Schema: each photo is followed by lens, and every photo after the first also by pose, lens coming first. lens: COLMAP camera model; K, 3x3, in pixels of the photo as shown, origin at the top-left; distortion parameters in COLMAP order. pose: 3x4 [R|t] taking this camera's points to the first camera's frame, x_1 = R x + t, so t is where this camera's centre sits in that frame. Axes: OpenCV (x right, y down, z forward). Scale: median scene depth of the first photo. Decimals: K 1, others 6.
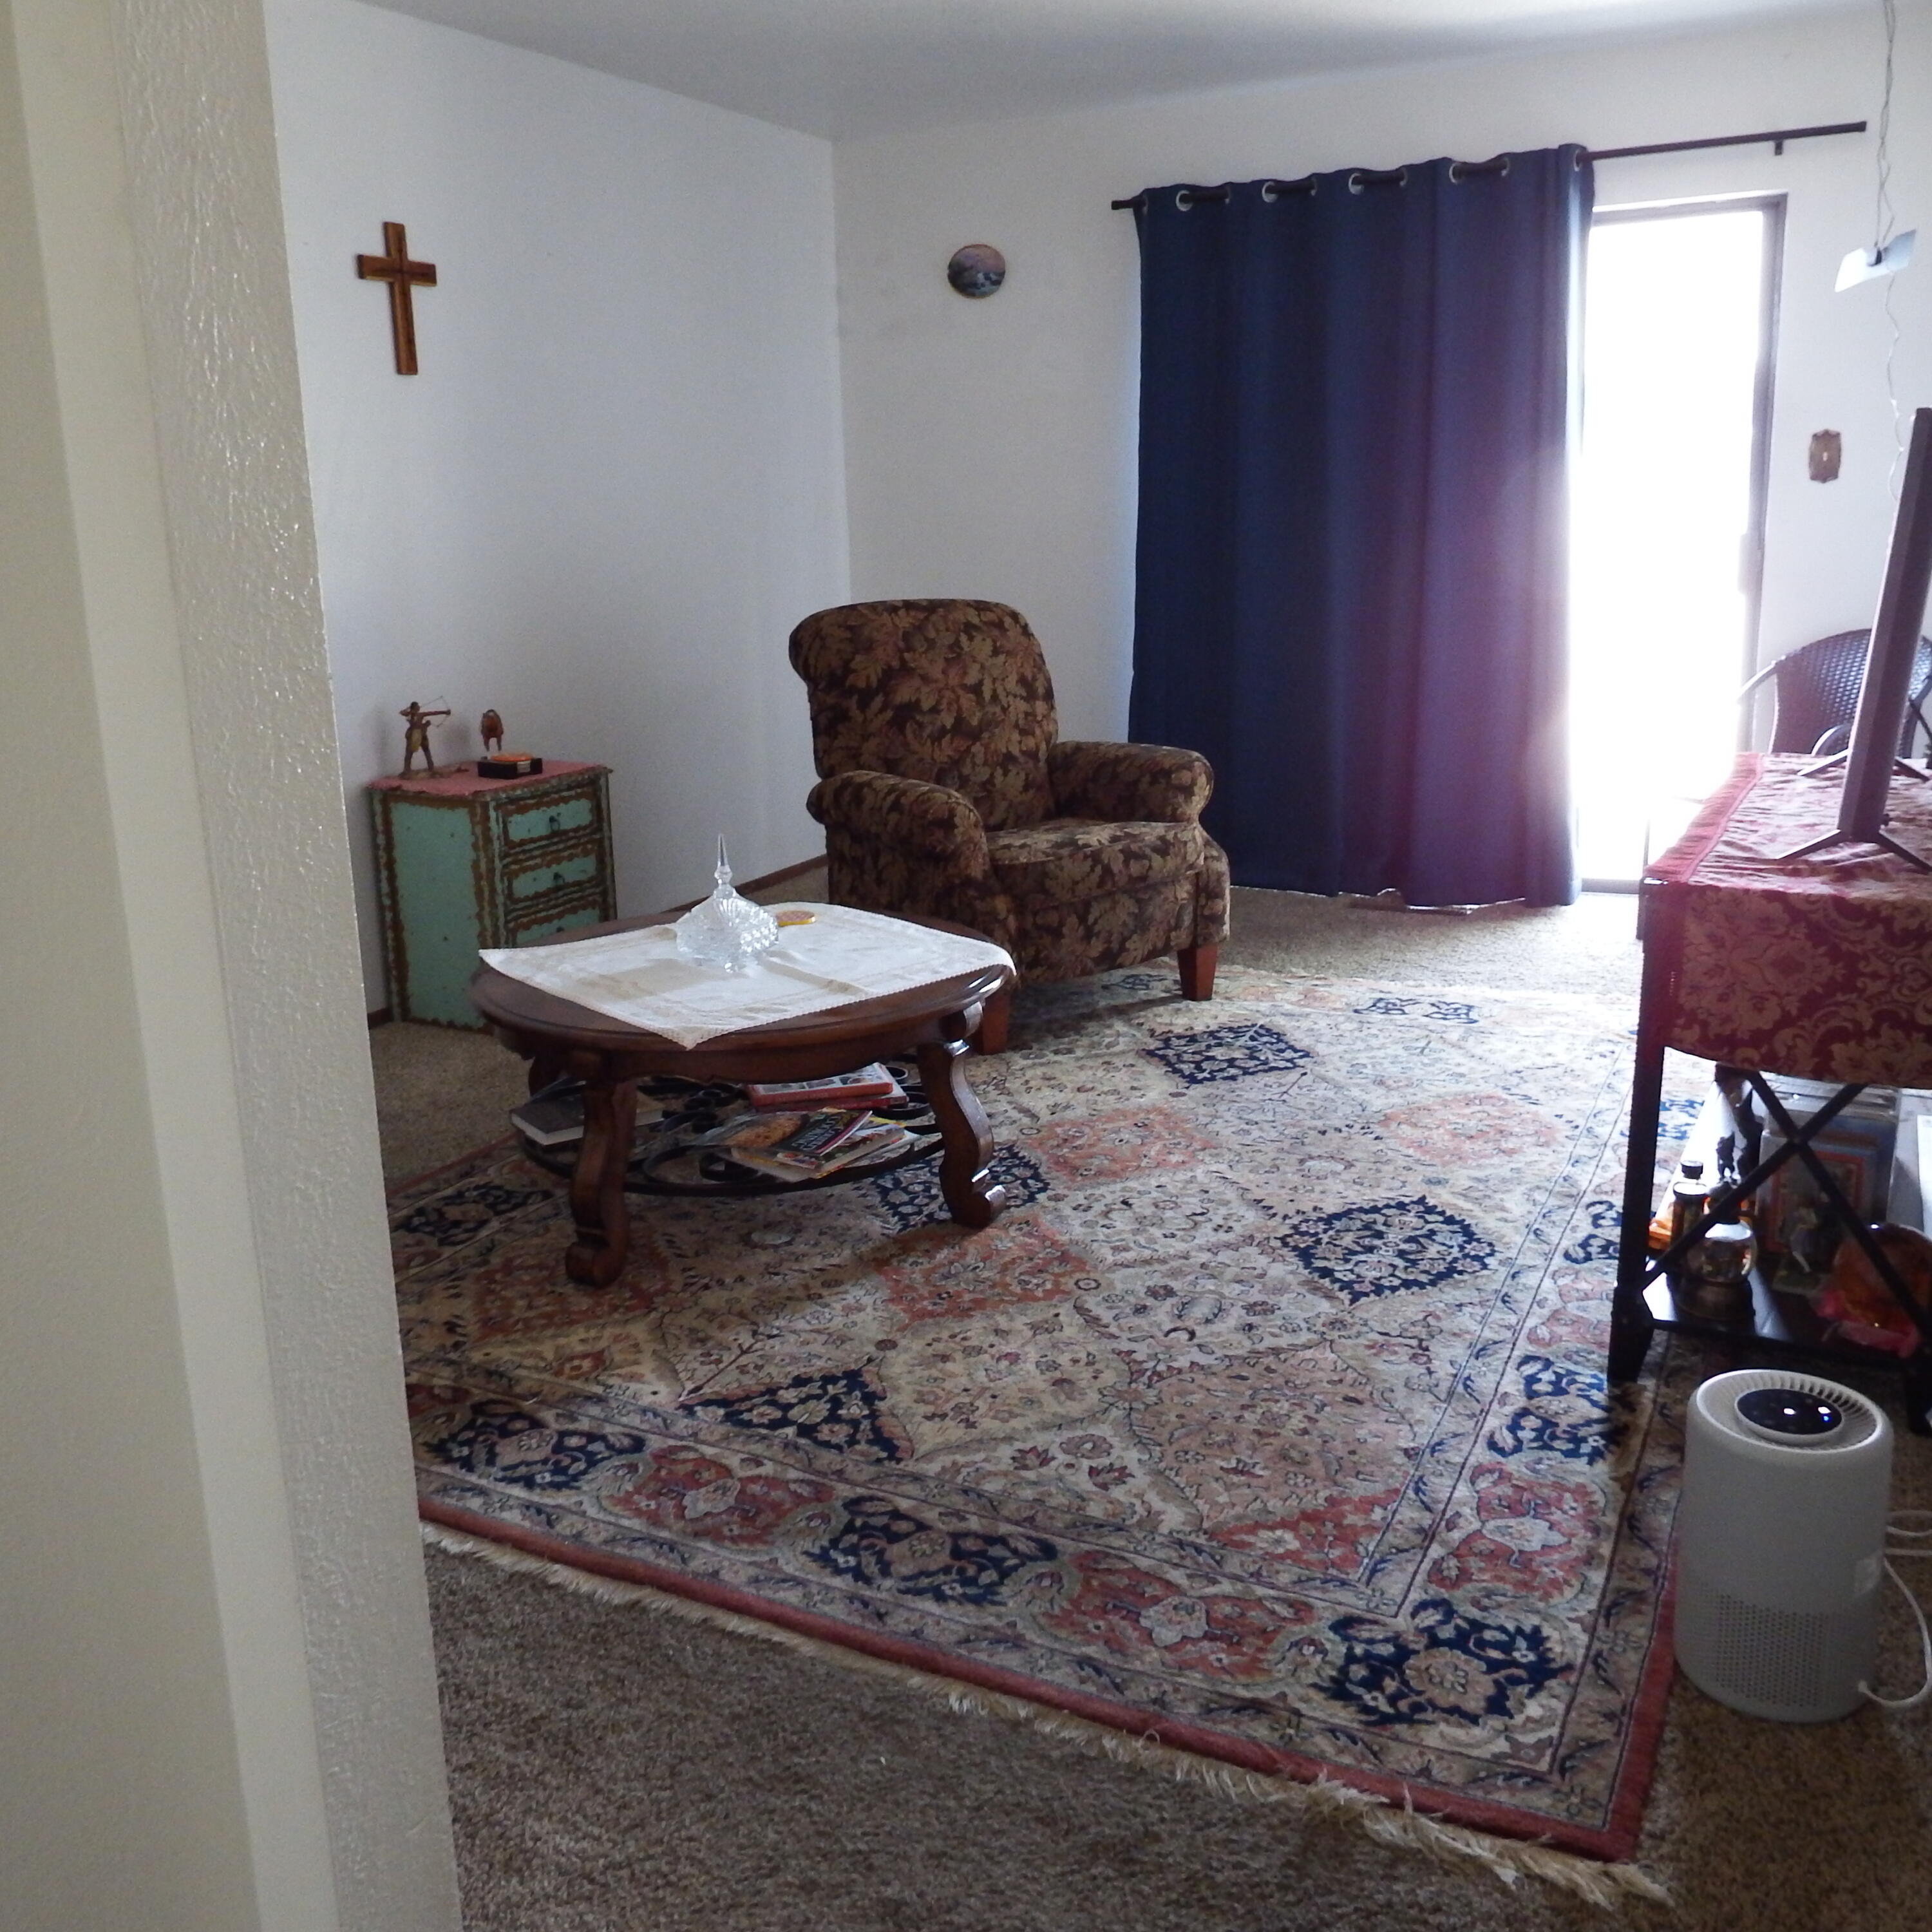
lens RADIAL K [[1748.0, 0, 966.0], [0, 1748.0, 966.0], [0, 0, 1]] dist [-0.070194, -0.015995]
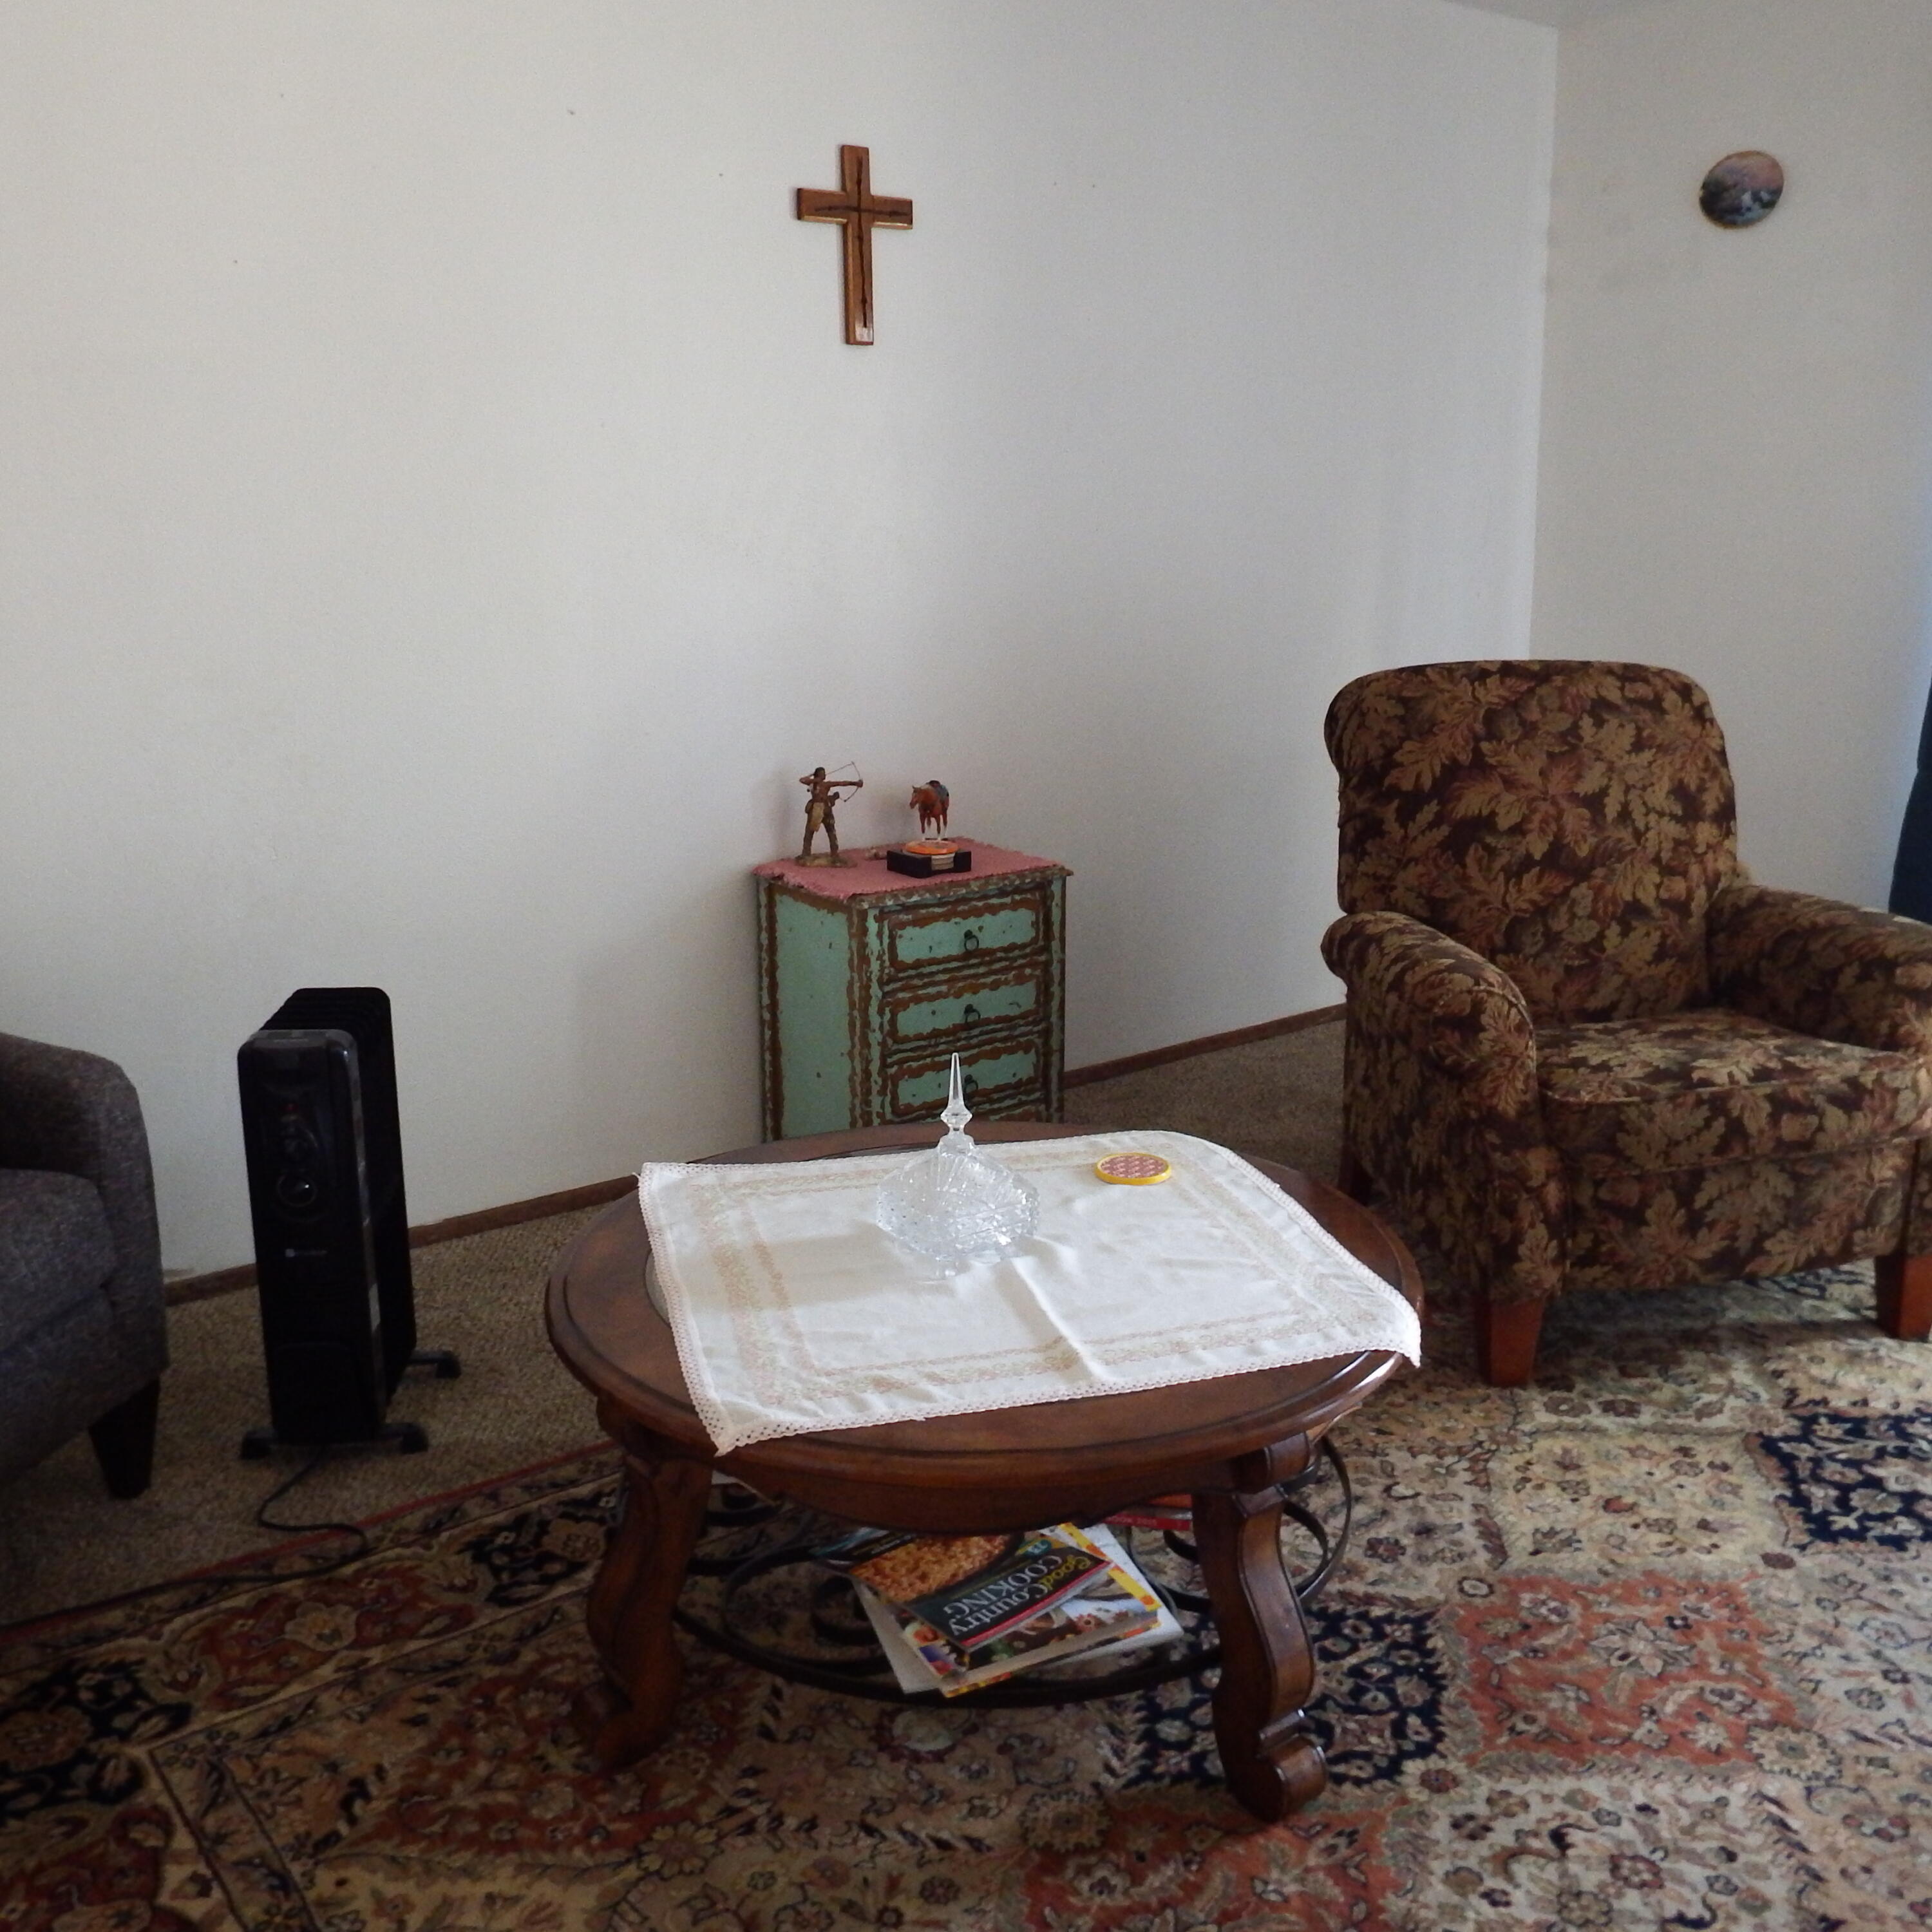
lens RADIAL K [[1761.9, 0, 966.0], [0, 1761.9, 966.0], [0, 0, 1]] dist [-0.033561, -0.002104]
pose [[0.891876, 0.114319, -0.437594, 0.098060], [-0.117794, 0.992851, 0.019297, -0.087376], [0.436671, 0.034335, 0.898966, 0.322384]]
